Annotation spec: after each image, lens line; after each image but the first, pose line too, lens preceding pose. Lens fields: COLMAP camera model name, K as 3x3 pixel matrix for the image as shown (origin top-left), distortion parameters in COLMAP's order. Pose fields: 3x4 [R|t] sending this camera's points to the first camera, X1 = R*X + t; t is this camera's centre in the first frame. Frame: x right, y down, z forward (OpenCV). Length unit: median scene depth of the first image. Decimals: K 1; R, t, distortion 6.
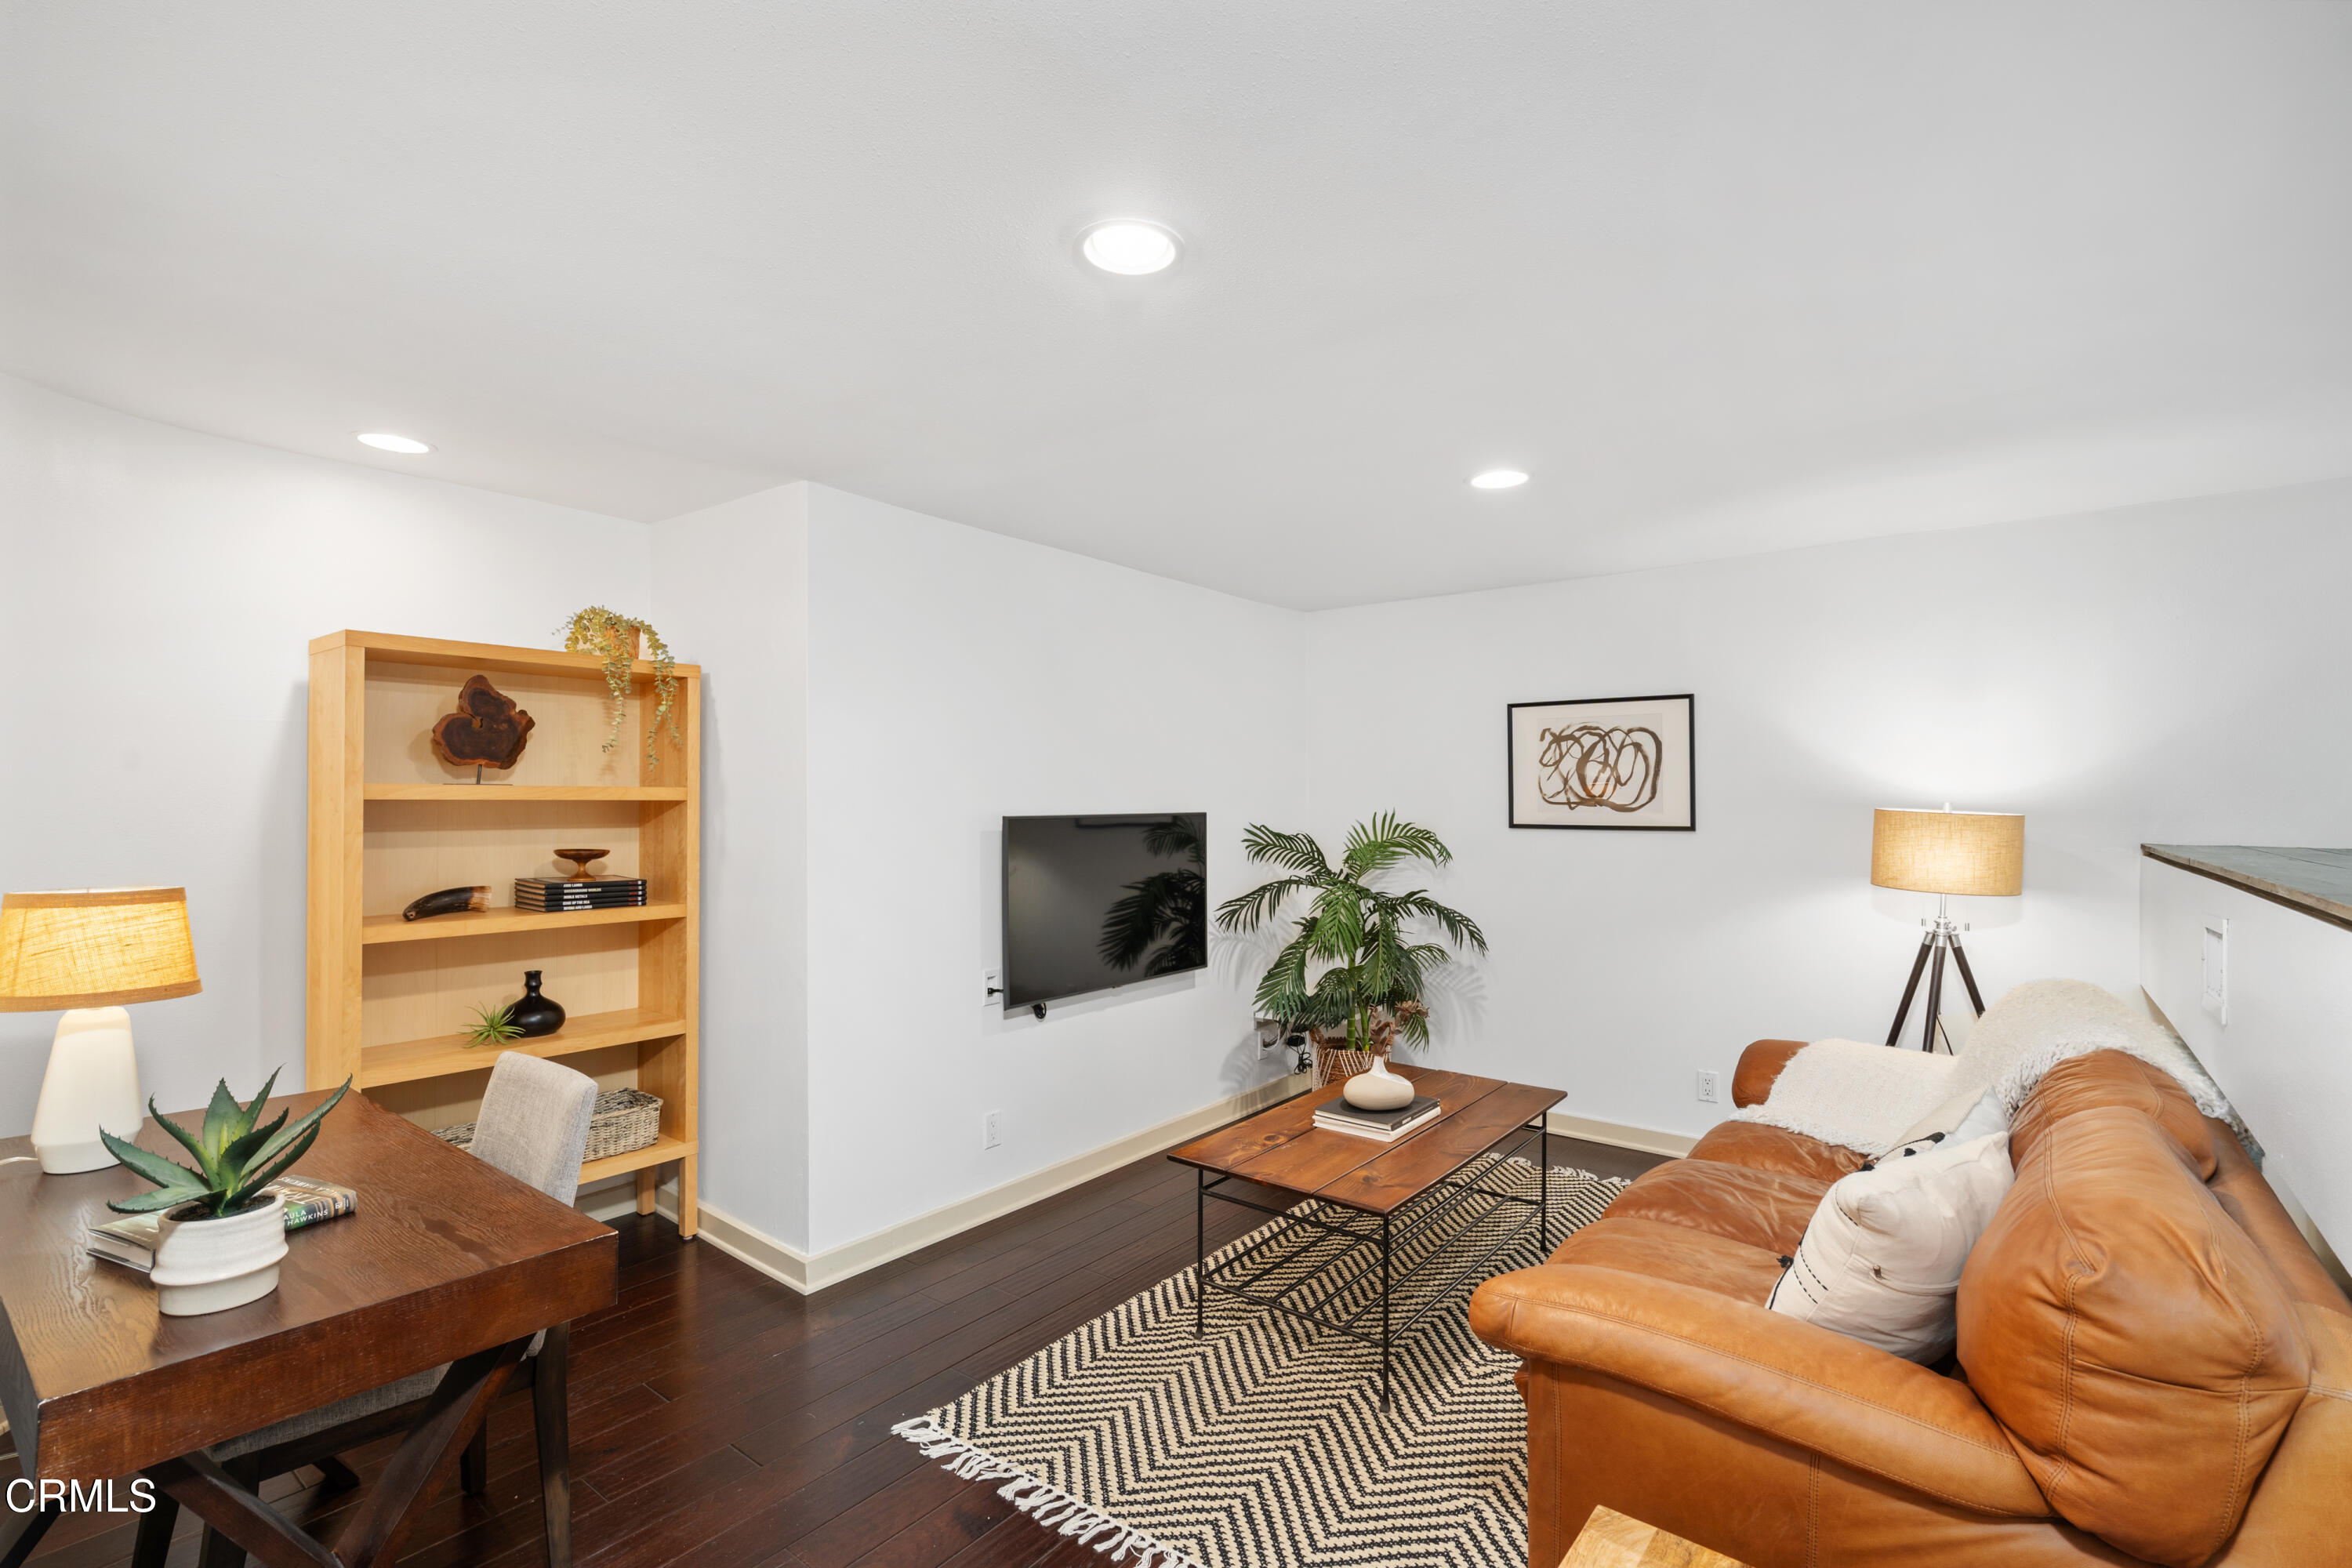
lens RADIAL K [[1059.0, 0, 1170.1], [0, 1059.0, 792.2], [0, 0, 1]] dist [-0.003734, 0.002548]
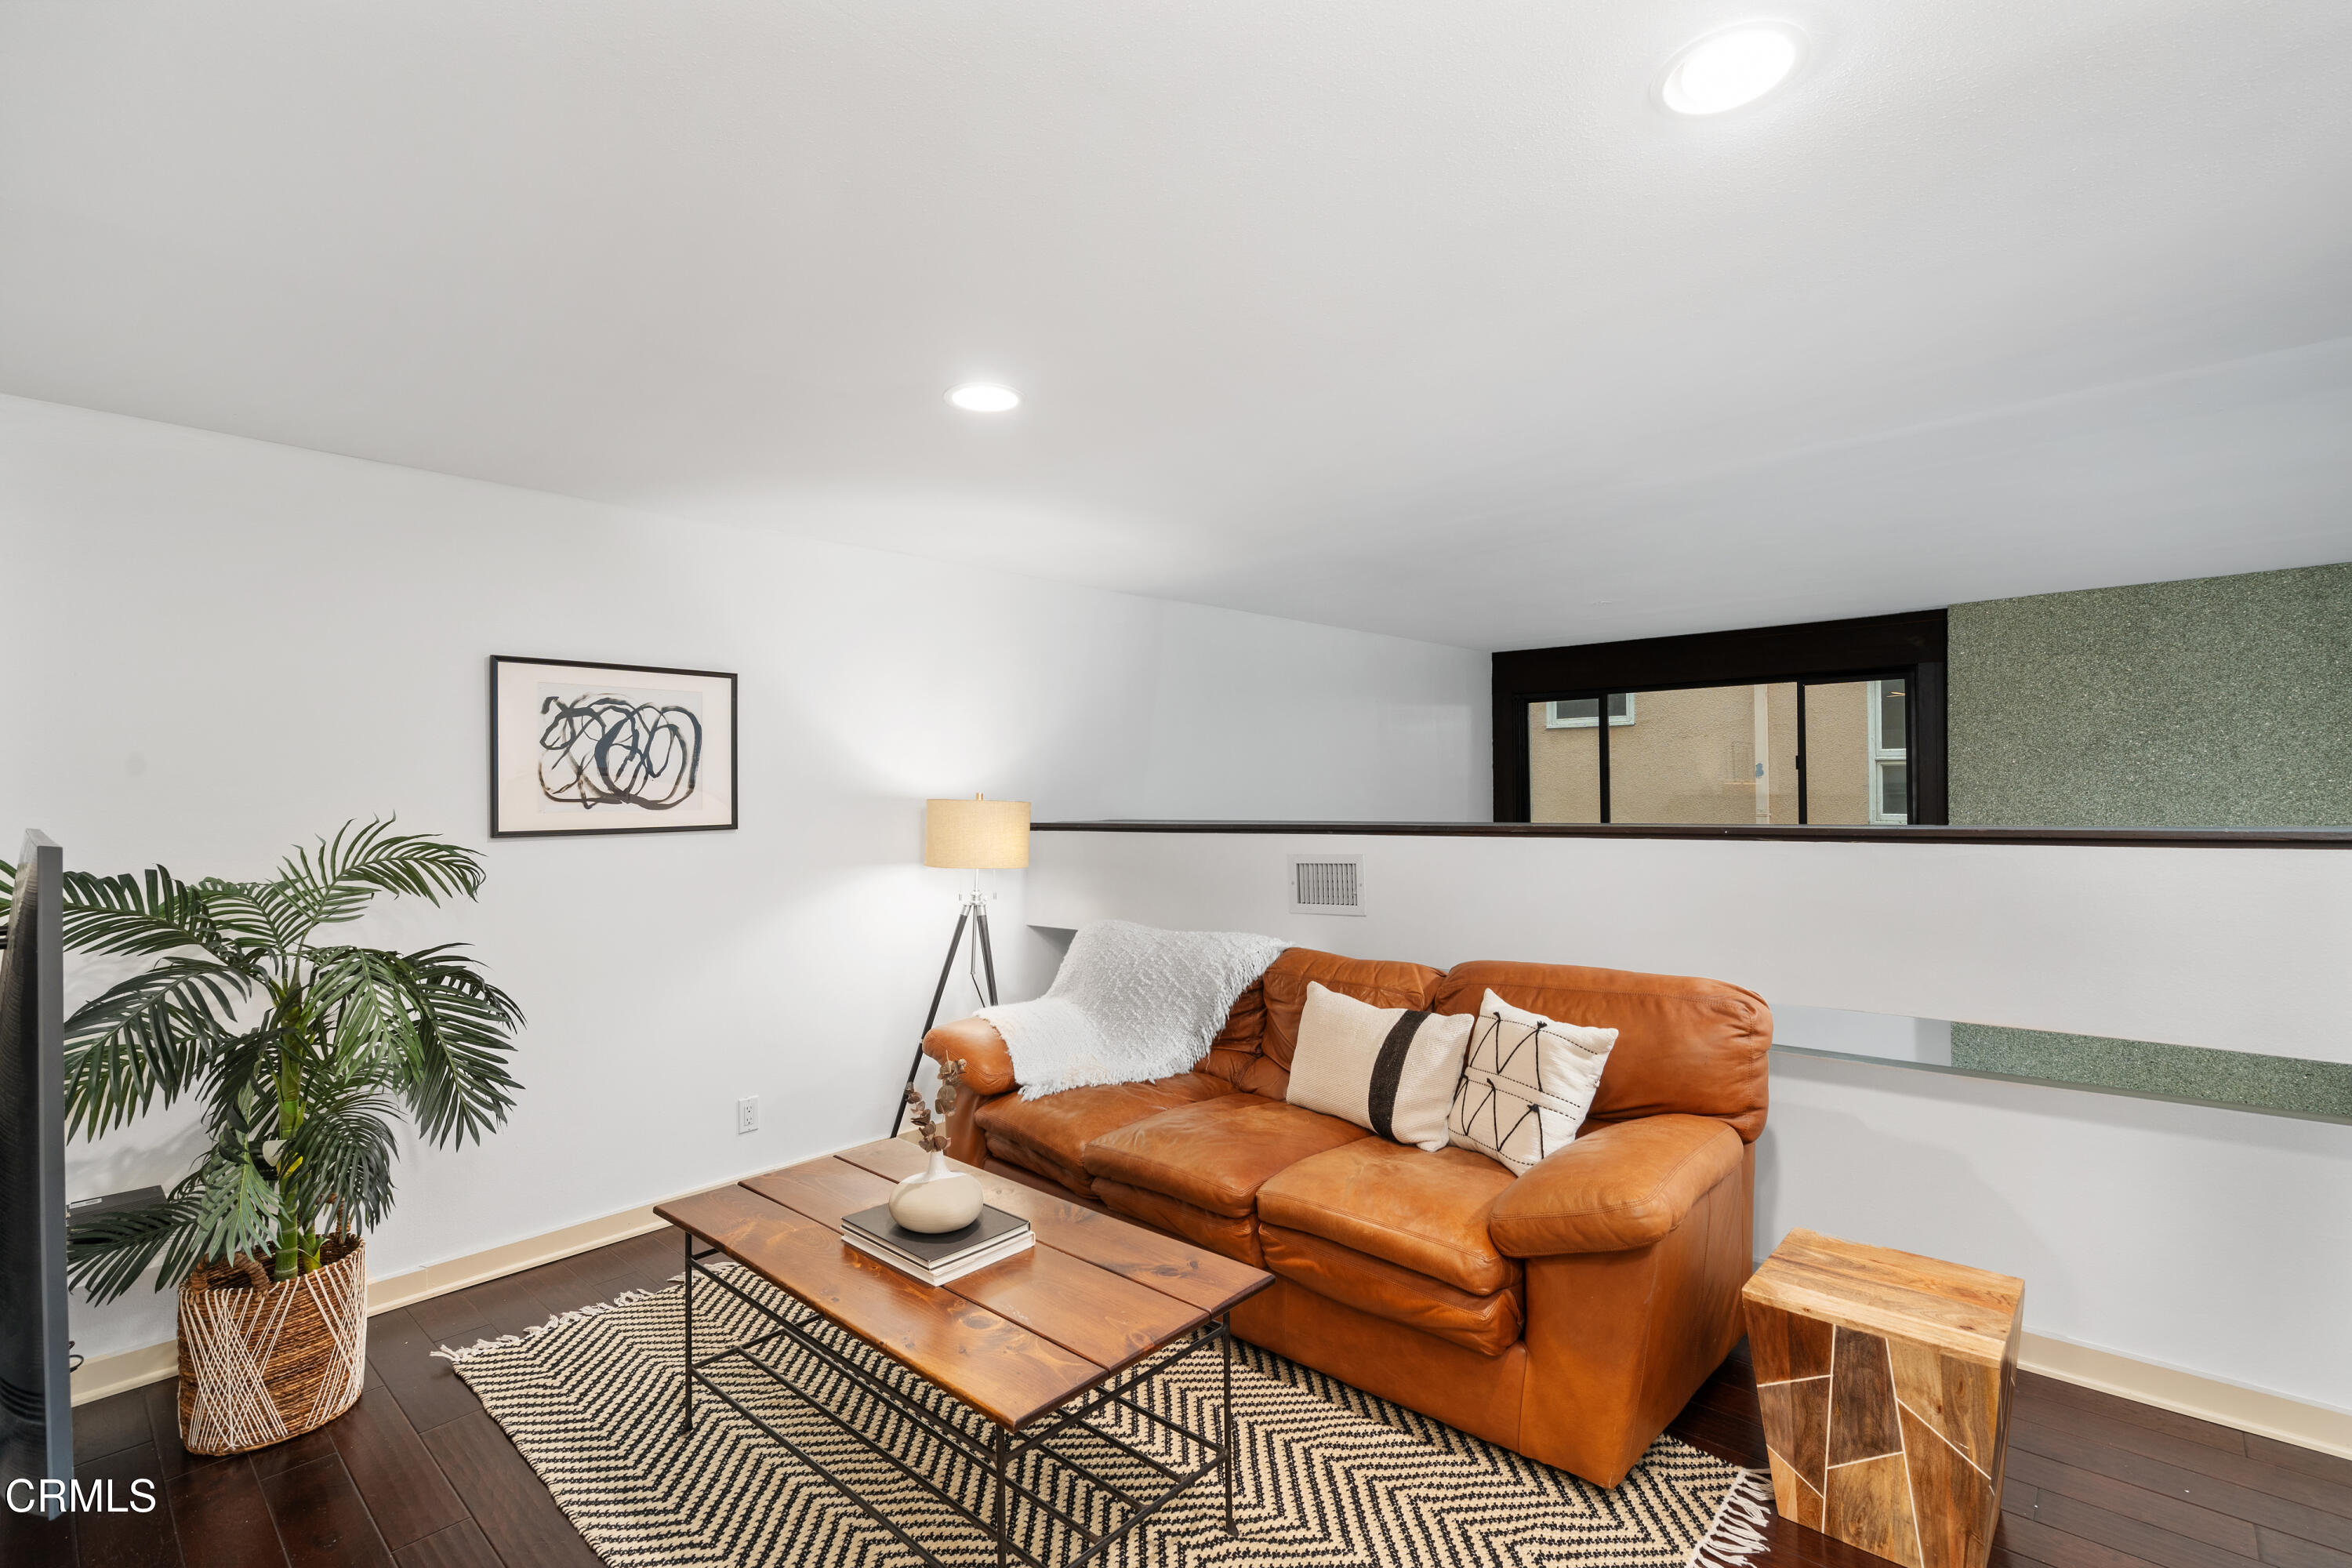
lens RADIAL K [[1059.0, 0, 1180.9], [0, 1059.0, 785.1], [0, 0, 1]] dist [-0.003734, 0.002548]
pose [[0.072911, 0.005442, 0.997324, -0.339028], [0.007295, 0.999955, -0.005990, 0.007513], [-0.997312, 0.007712, 0.072868, 0.537457]]
